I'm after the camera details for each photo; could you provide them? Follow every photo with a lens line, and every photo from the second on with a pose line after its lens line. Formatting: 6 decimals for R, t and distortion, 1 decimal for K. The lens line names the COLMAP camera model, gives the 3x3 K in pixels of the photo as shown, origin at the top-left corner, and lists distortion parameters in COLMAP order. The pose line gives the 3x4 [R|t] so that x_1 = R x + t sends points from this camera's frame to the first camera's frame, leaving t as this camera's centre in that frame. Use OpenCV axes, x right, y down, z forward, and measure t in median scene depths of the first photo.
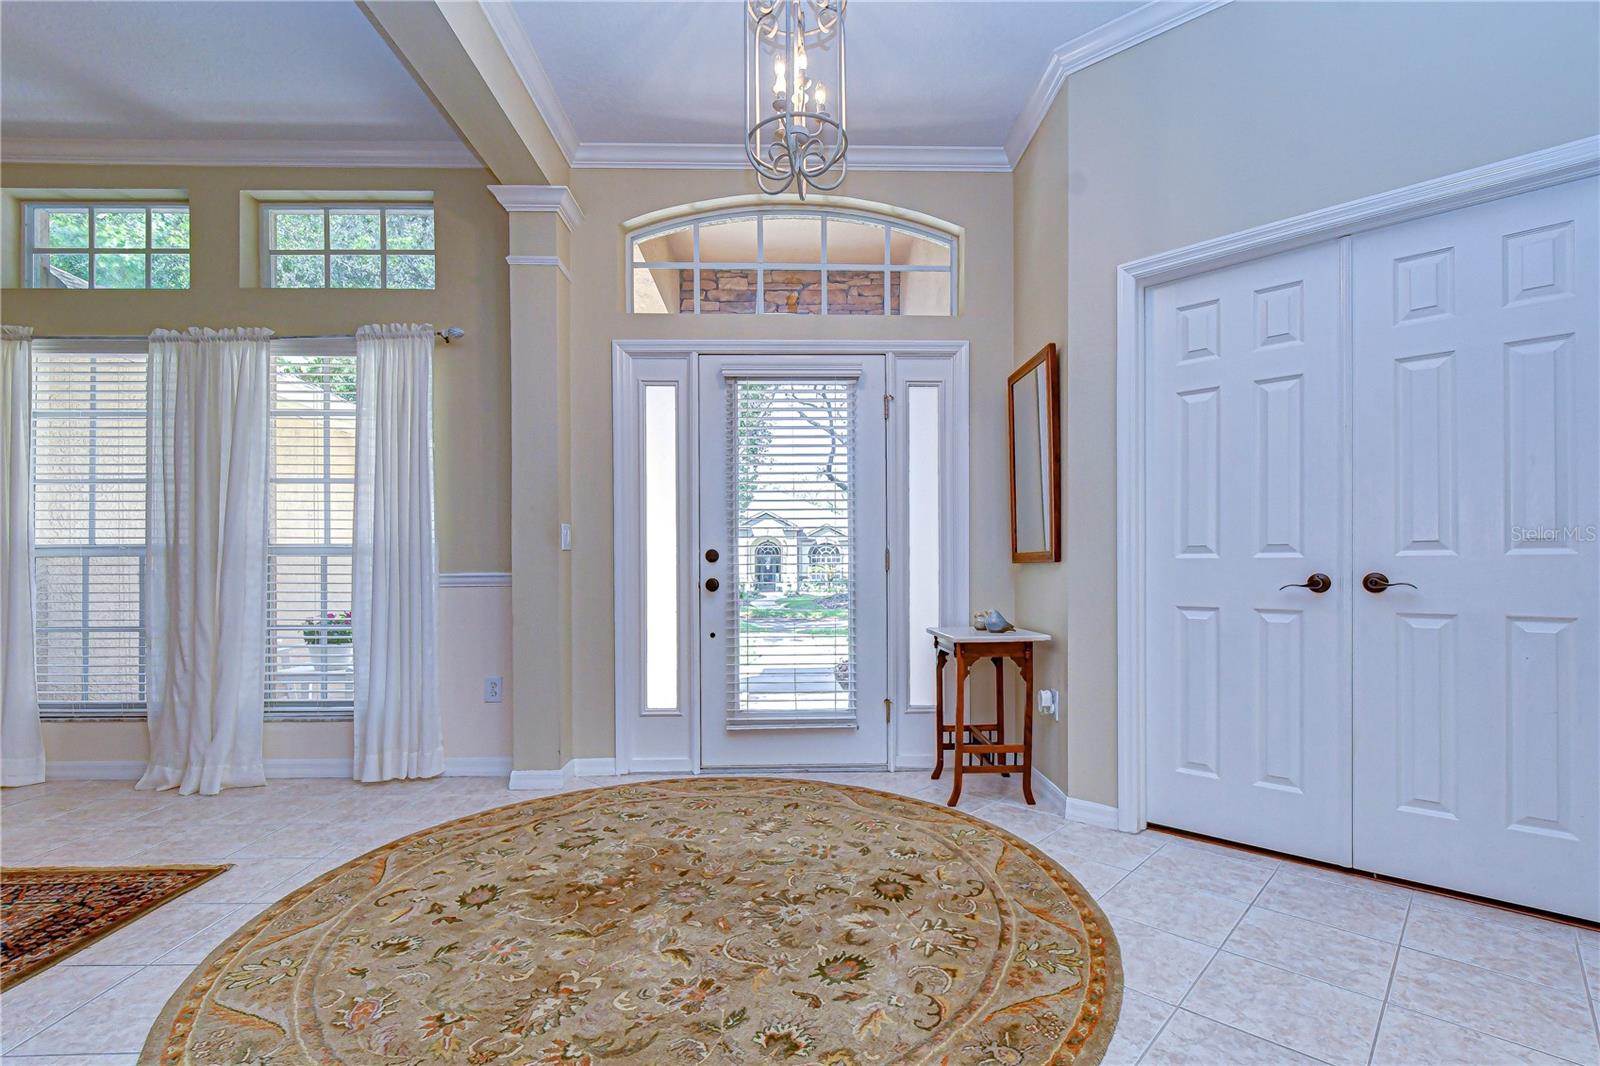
lens RADIAL K [[716.0, 0, 810.2], [0, 716.0, 569.5], [0, 0, 1]] dist [0.000321, -0.000045]
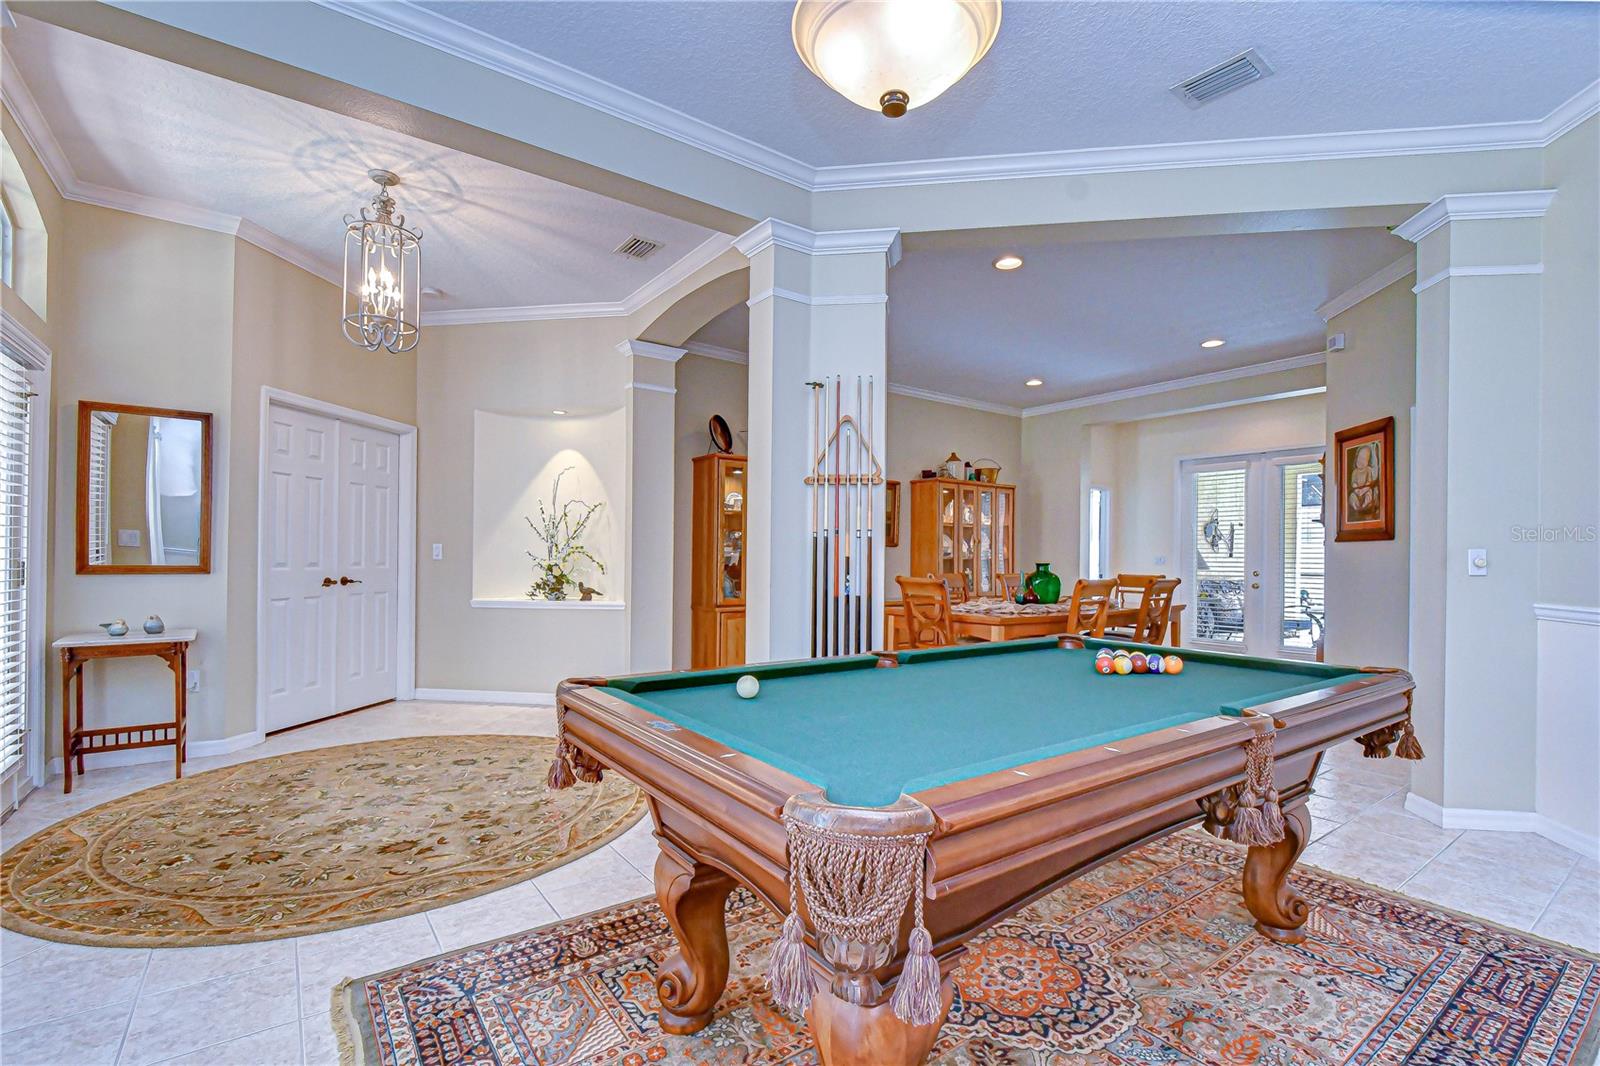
lens RADIAL K [[720.3, 0, 815.5], [0, 720.3, 554.8], [0, 0, 1]] dist [-0.002118, -0.000292]
pose [[-0.581000, 0.001112, 0.813903, -1.653944], [-0.005355, 0.999972, -0.005188, -0.052394], [-0.813886, -0.007373, -0.580978, 0.979912]]
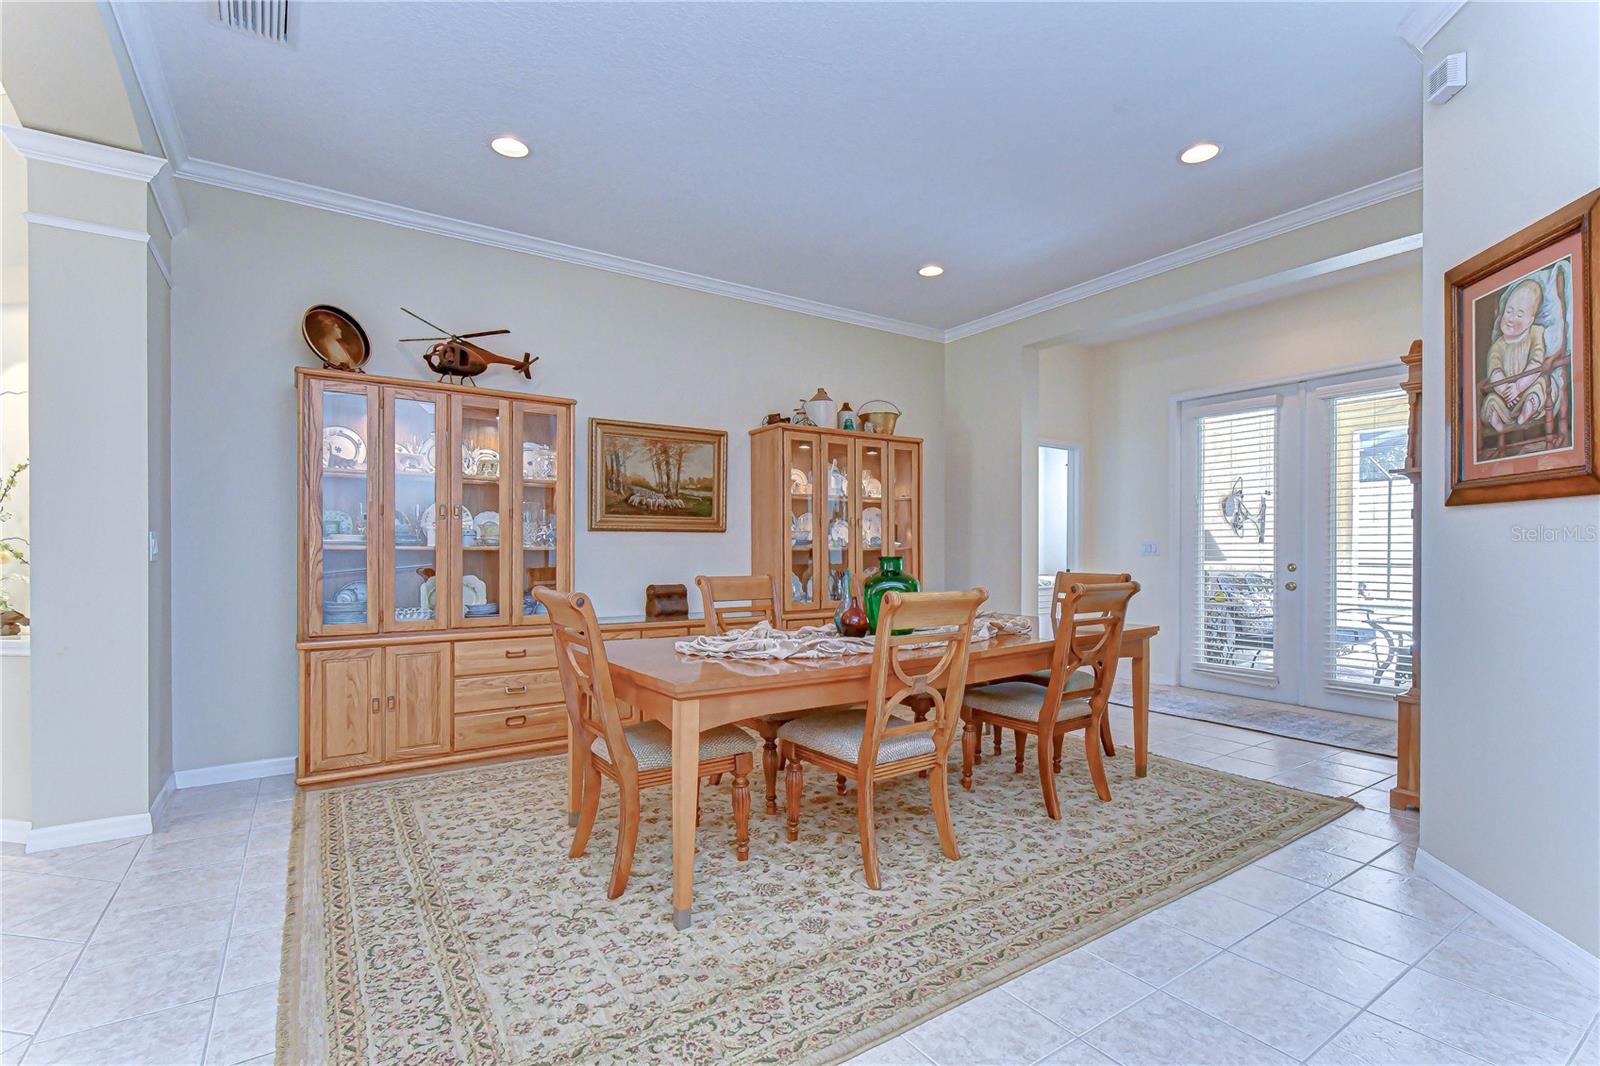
lens RADIAL K [[736.7, 0, 818.2], [0, 736.7, 553.4], [0, 0, 1]] dist [-0.002236, 0.000097]
pose [[-0.549821, -0.003583, 0.835275, -1.615618], [0.004079, 0.999967, 0.006975, -0.052783], [-0.835273, 0.007242, -0.549788, 0.880817]]
